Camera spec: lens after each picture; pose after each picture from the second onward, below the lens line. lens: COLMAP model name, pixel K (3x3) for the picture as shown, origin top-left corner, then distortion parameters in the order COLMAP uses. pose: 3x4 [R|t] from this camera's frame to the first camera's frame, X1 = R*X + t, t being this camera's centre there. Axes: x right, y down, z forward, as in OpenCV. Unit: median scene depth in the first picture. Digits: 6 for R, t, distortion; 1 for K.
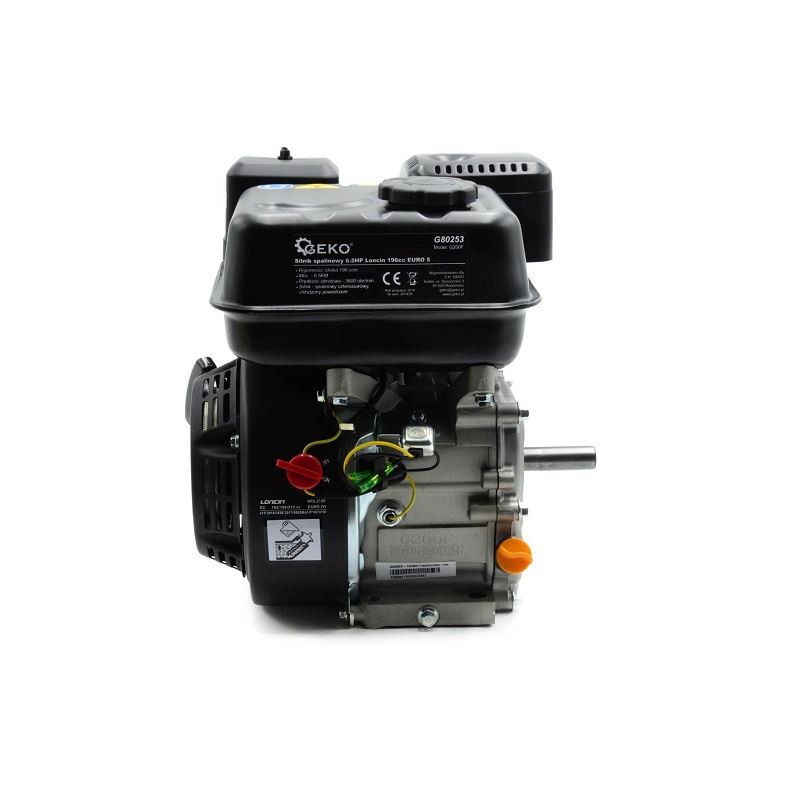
lens RADIAL K [[1470.1, 0, 398.5], [0, 1470.1, 400.3], [0, 0, 1]] dist [-0.176739, 0.000000]
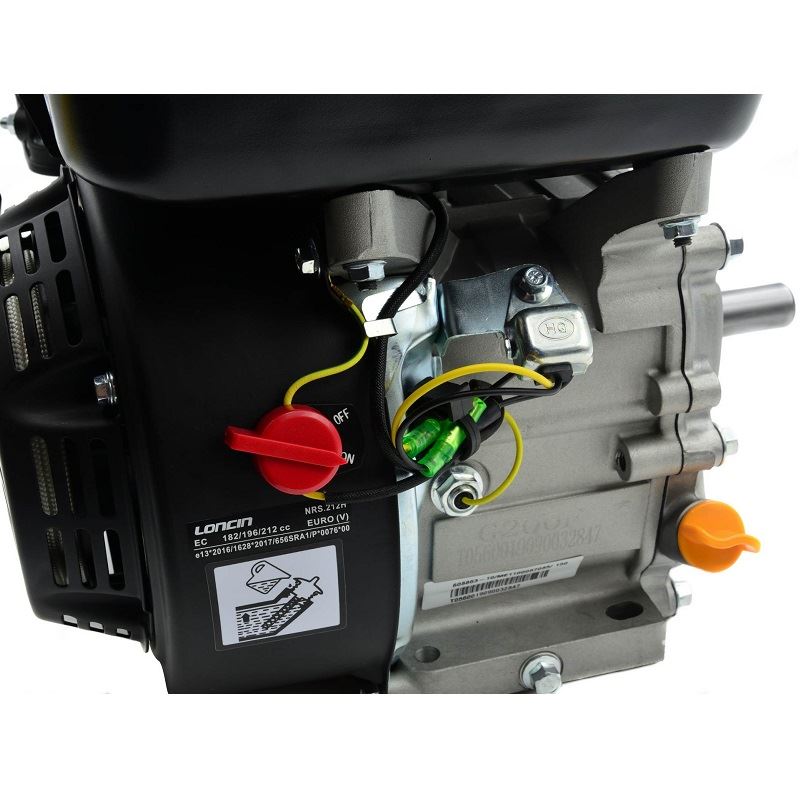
lens RADIAL K [[1254.9, 0, 405.2], [0, 1254.9, 396.7], [0, 0, 1]] dist [0.001399, 0.000000]
pose [[0.963336, -0.134332, 0.232248, -0.113545], [0.083589, 0.972818, 0.215957, -0.039482], [-0.254945, -0.188626, 0.948379, 0.650173]]
